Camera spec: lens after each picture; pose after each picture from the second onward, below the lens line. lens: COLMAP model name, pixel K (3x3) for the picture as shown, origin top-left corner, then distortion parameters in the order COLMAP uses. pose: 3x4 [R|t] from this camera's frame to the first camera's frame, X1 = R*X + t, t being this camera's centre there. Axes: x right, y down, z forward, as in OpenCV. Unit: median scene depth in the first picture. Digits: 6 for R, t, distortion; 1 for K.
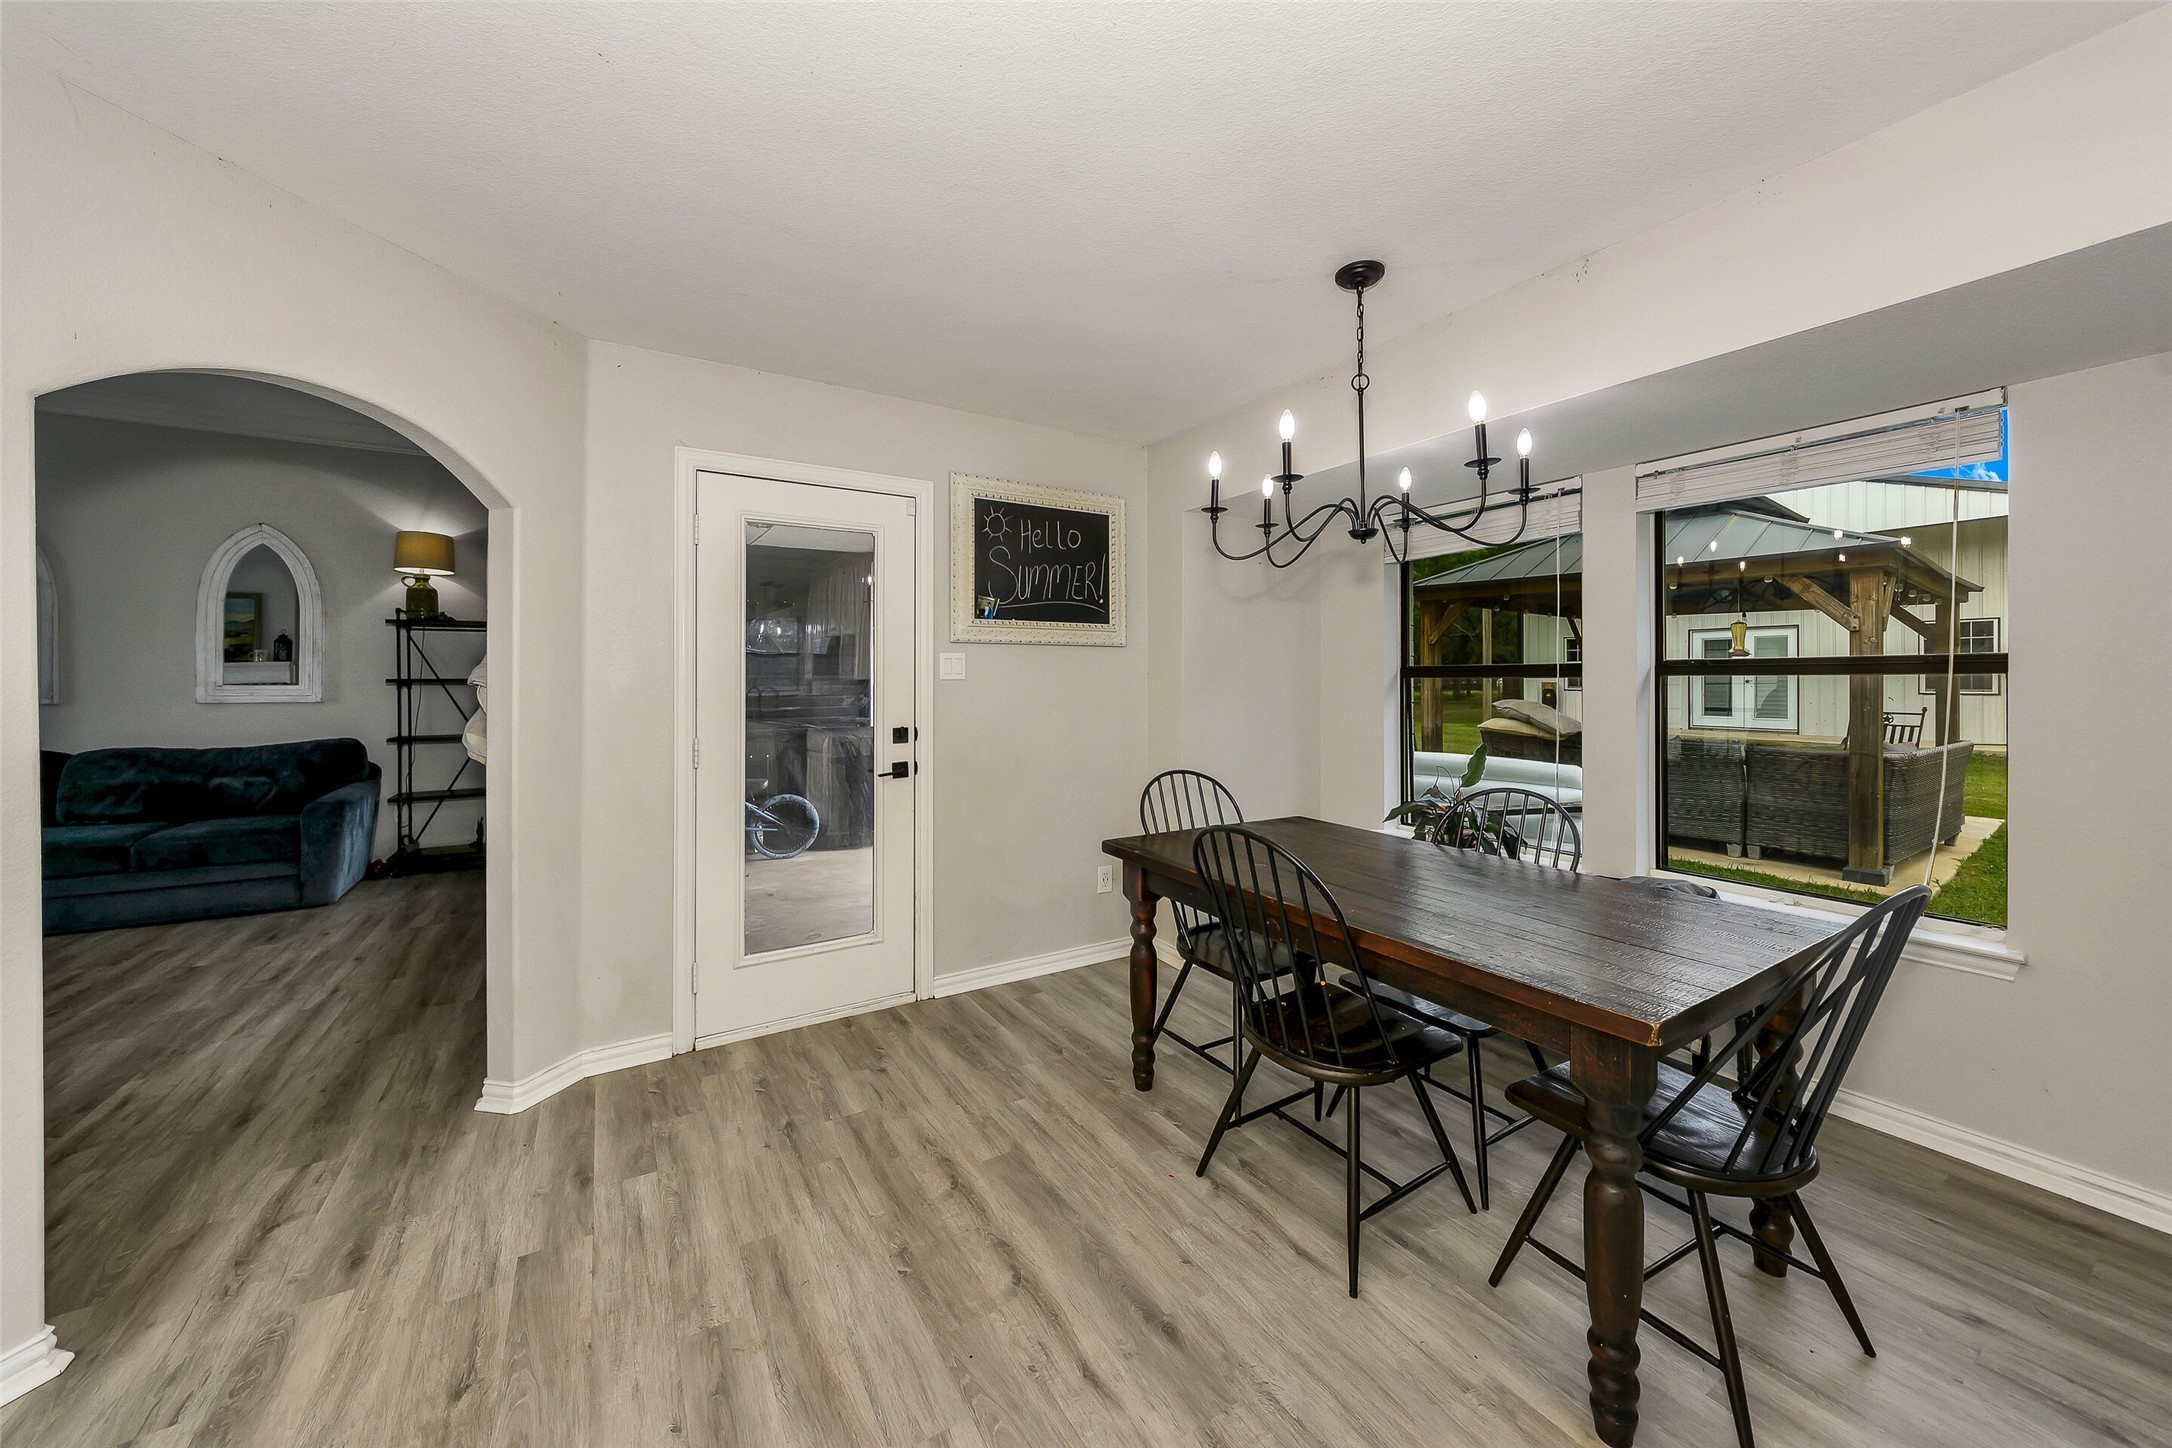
lens RADIAL K [[789.8, 0, 1074.3], [0, 789.8, 688.3], [0, 0, 1]] dist [-0.014778, 0.005745]
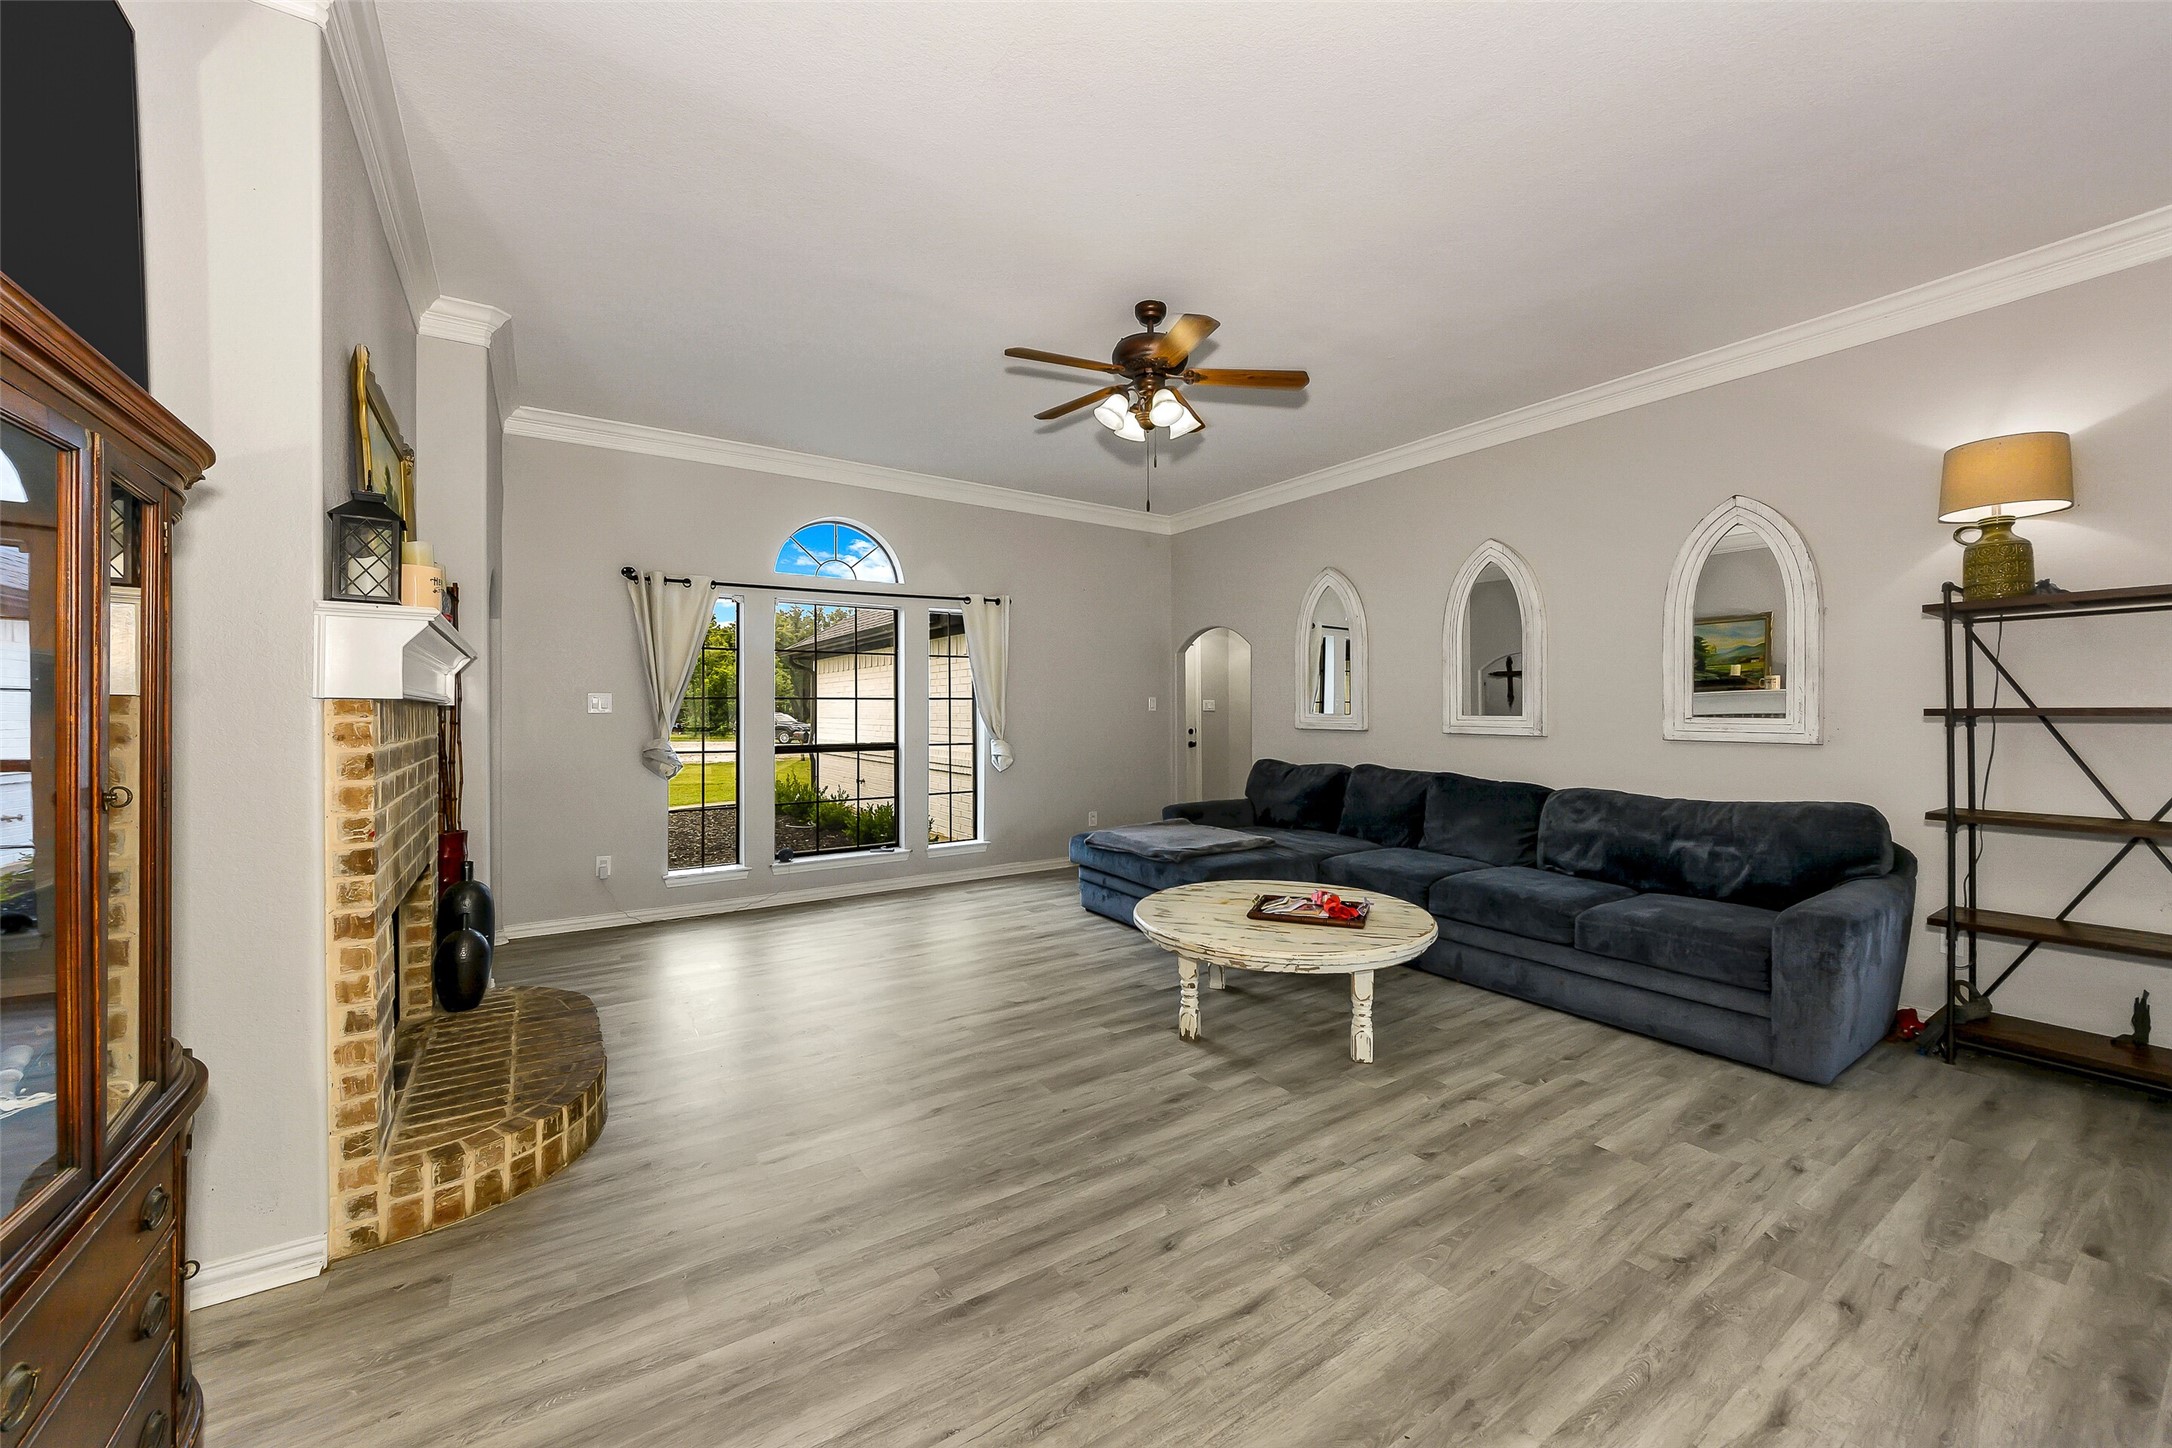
lens RADIAL K [[789.4, 0, 1080.1], [0, 789.4, 701.1], [0, 0, 1]] dist [-0.001440, 0.000034]
pose [[0.022663, -0.012167, -0.999669, -0.310473], [-0.011314, 0.999859, -0.012426, -0.003737], [0.999679, 0.011592, 0.022522, 0.363446]]
